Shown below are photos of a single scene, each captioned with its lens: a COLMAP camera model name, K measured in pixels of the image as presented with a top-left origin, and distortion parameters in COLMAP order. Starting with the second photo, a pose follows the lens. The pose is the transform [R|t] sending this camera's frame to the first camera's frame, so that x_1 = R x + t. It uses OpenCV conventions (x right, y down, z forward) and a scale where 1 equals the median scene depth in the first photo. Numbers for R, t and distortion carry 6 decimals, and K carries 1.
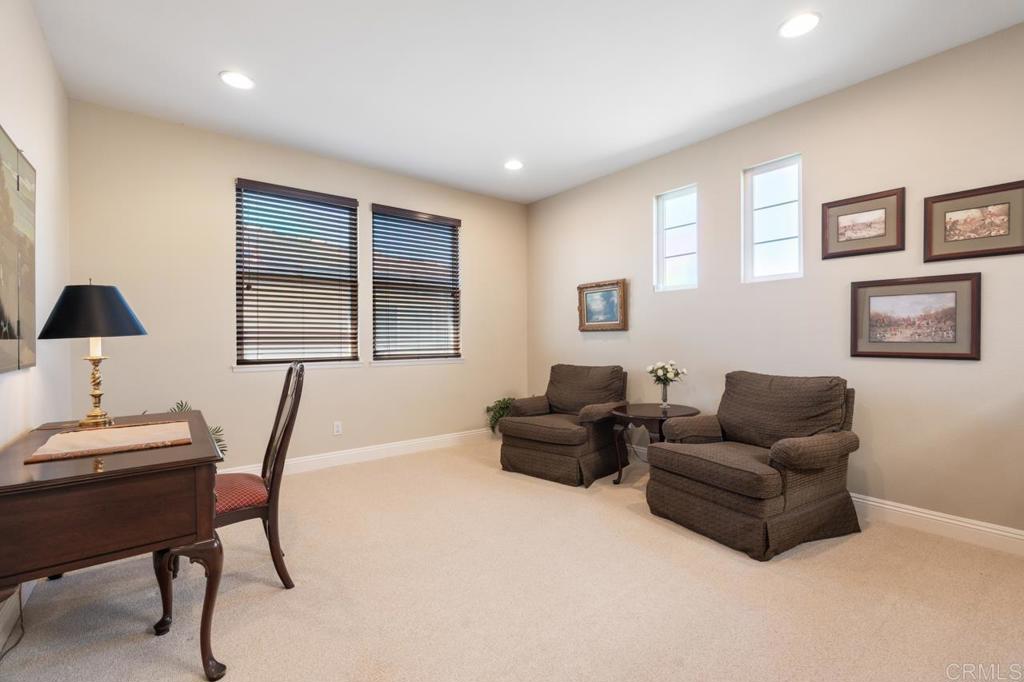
lens RADIAL K [[444.3, 0, 512.0], [0, 444.3, 341.0], [0, 0, 1]] dist [-0.001233, -0.000076]
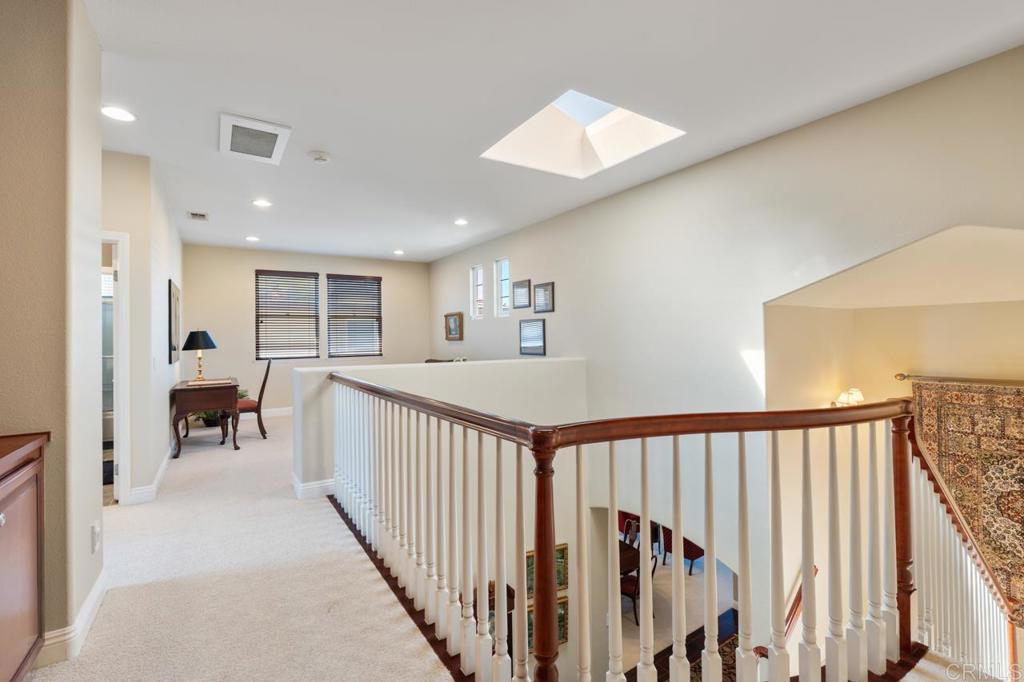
lens RADIAL K [[443.3, 0, 510.4], [0, 443.3, 333.3], [0, 0, 1]] dist [0.001469, 0.000189]
pose [[0.996313, -0.011324, -0.085046, 0.707233], [0.010259, 0.999863, -0.012954, -0.031043], [0.085181, 0.012034, 0.996293, -0.917048]]
